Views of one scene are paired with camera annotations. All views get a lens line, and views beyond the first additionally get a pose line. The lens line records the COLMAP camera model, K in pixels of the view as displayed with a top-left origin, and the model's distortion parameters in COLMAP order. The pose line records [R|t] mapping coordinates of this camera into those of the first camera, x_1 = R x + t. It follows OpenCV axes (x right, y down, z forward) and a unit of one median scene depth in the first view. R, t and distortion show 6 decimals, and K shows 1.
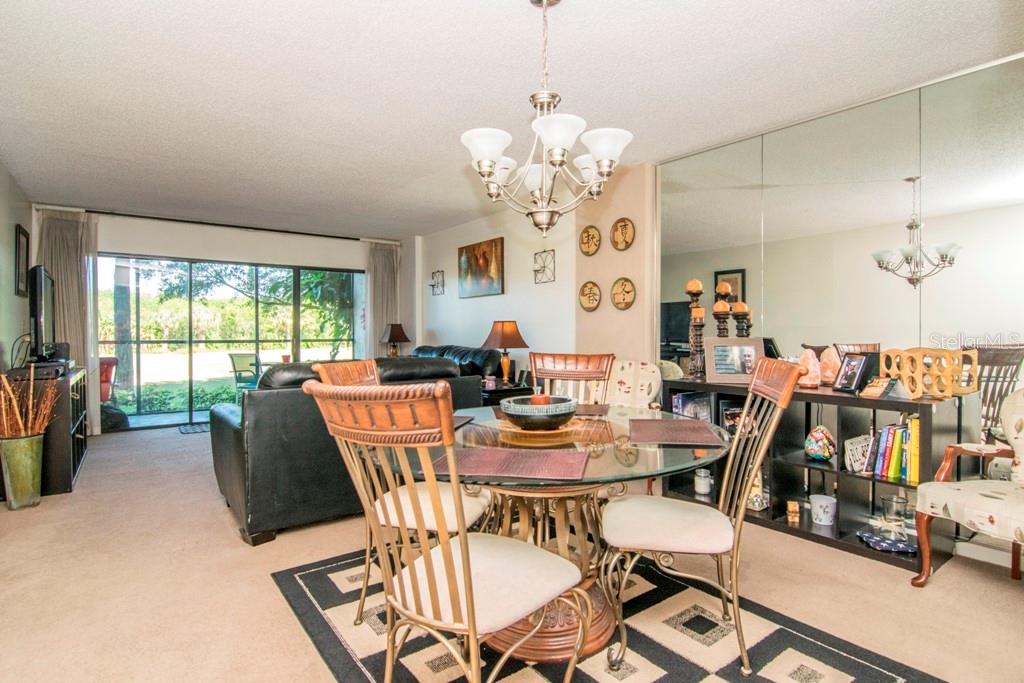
lens RADIAL K [[515.3, 0, 512.0], [0, 515.3, 341.5], [0, 0, 1]] dist [-0.003232, -0.000869]
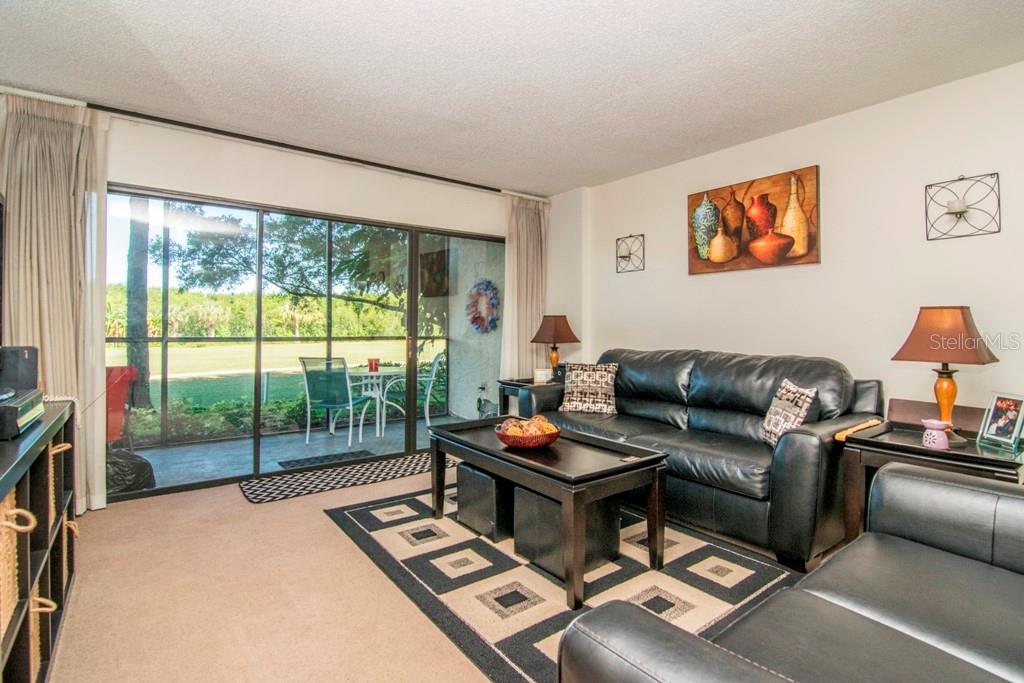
lens RADIAL K [[487.6, 0, 518.3], [0, 487.6, 325.9], [0, 0, 1]] dist [-0.013718, 0.000097]
pose [[0.999642, 0.006501, 0.025969, -0.339151], [-0.005917, 0.999729, -0.022505, -0.006885], [-0.026108, 0.022343, 0.999409, 0.426790]]
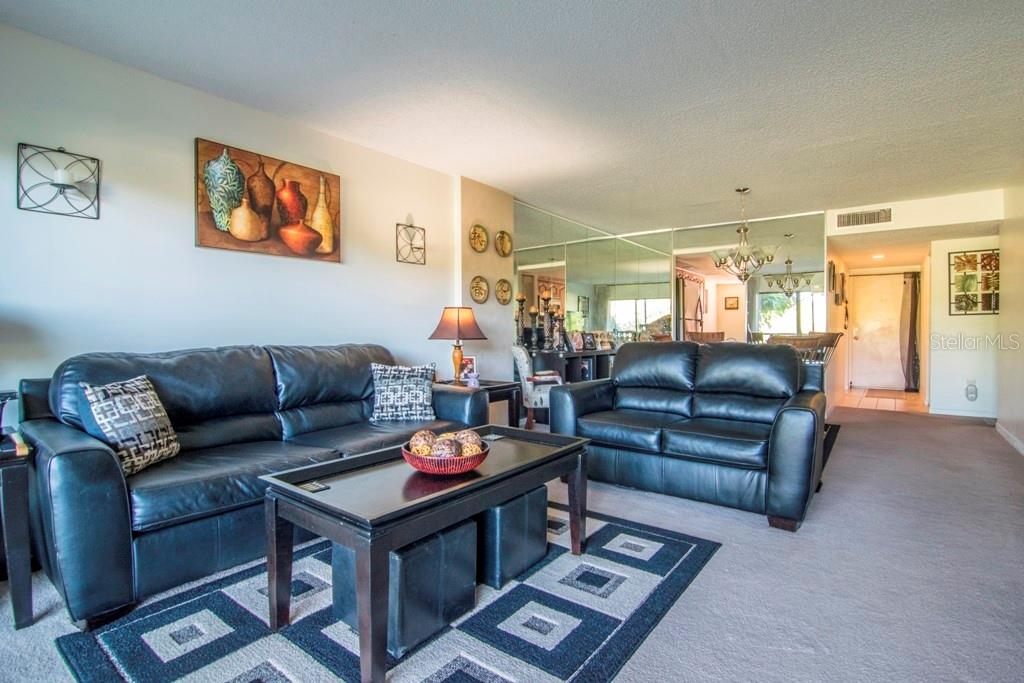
lens RADIAL K [[522.4, 0, 515.3], [0, 522.4, 315.0], [0, 0, 1]] dist [0.054889, -0.000199]
pose [[-0.296341, 0.005511, 0.955066, -0.670466], [0.001854, 0.999985, -0.005195, -0.019441], [-0.955080, 0.000231, -0.296346, 0.900448]]
